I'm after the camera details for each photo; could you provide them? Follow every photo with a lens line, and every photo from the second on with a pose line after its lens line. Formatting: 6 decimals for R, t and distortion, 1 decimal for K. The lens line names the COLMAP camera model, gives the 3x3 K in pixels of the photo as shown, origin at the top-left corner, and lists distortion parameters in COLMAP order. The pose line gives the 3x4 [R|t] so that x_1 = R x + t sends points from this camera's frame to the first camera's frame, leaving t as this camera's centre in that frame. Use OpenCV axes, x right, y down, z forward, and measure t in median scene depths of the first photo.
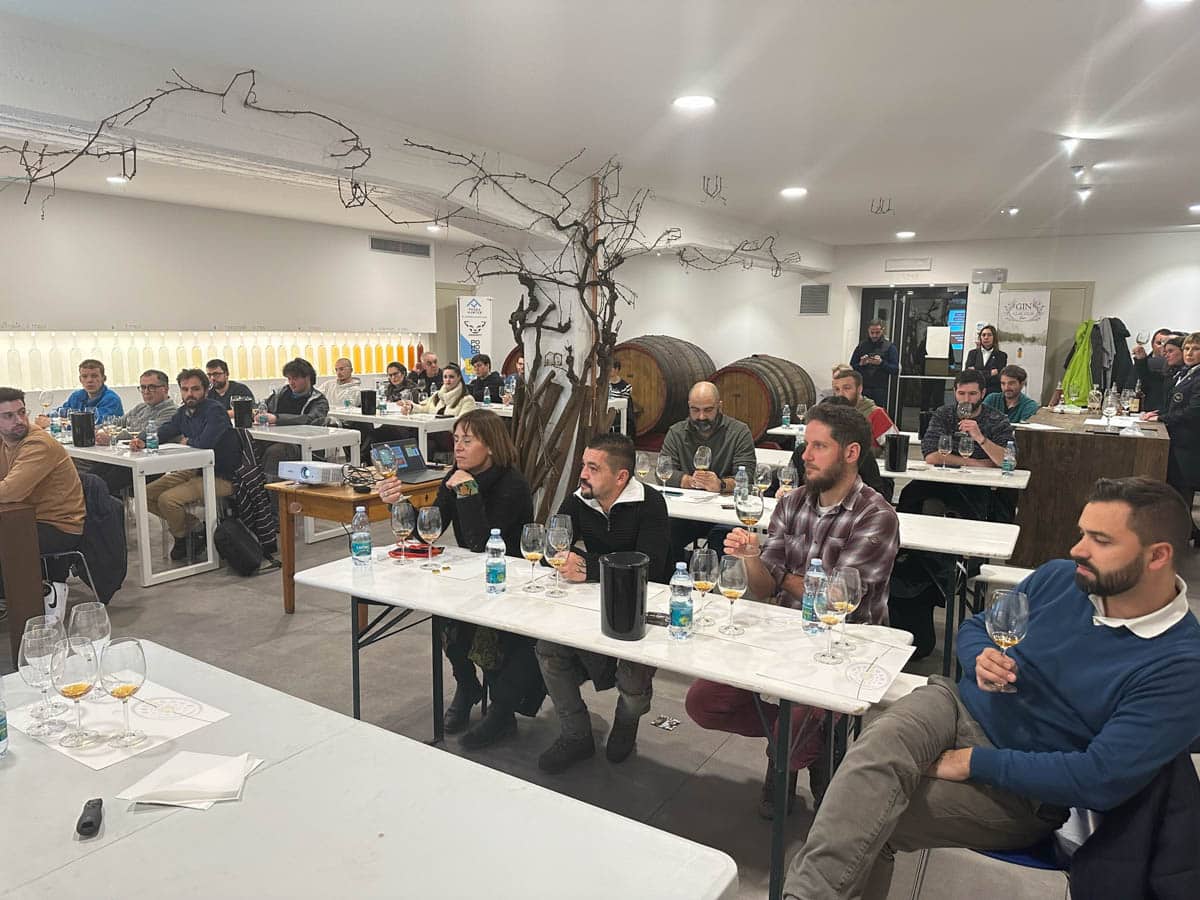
lens RADIAL K [[827.4, 0, 602.2], [0, 827.4, 453.8], [0, 0, 1]] dist [0.133868, -0.196828]
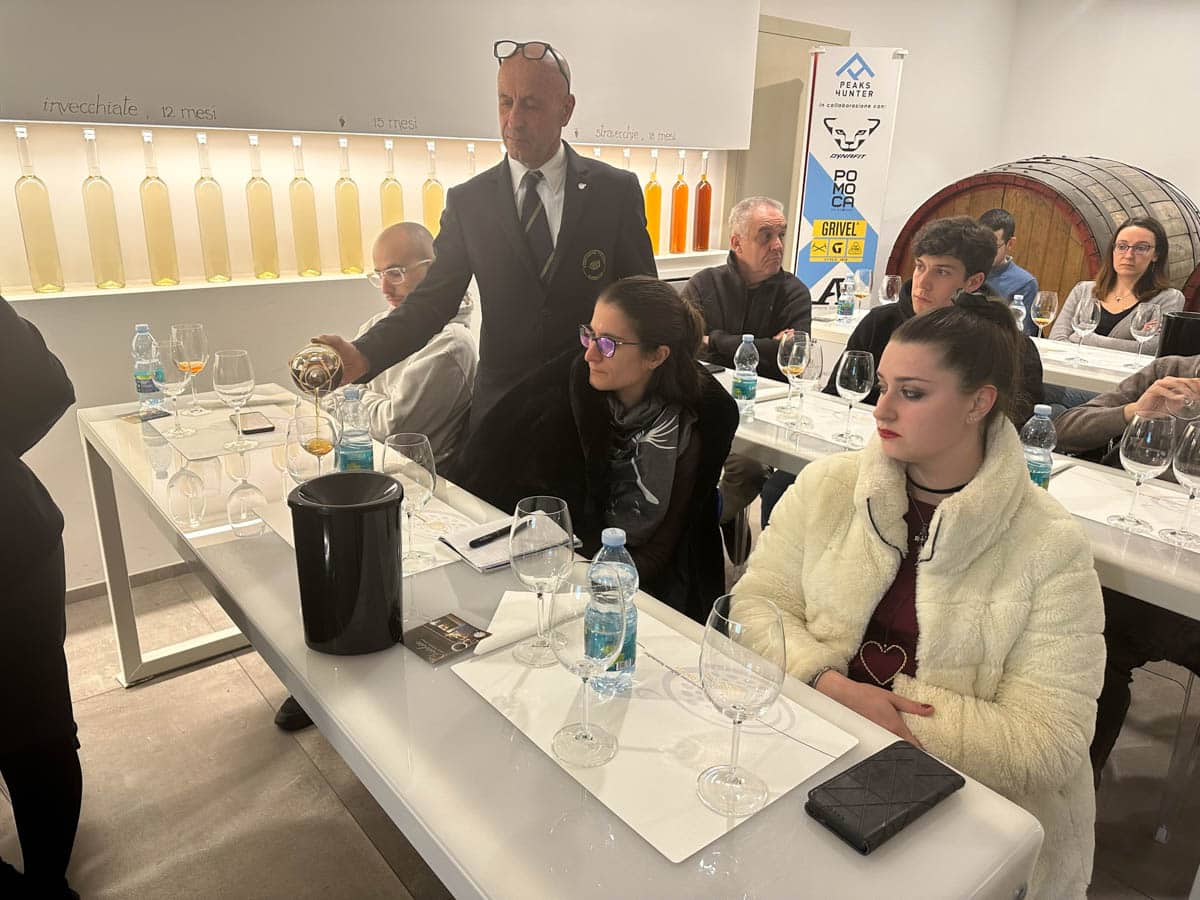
lens RADIAL K [[841.8, 0, 598.0], [0, 841.8, 444.0], [0, 0, 1]] dist [0.021200, -0.034138]
pose [[0.946805, 0.108299, -0.303036, -0.237653], [-0.055888, 0.982698, 0.176580, -0.137924], [0.316917, -0.150251, 0.936477, 1.068428]]
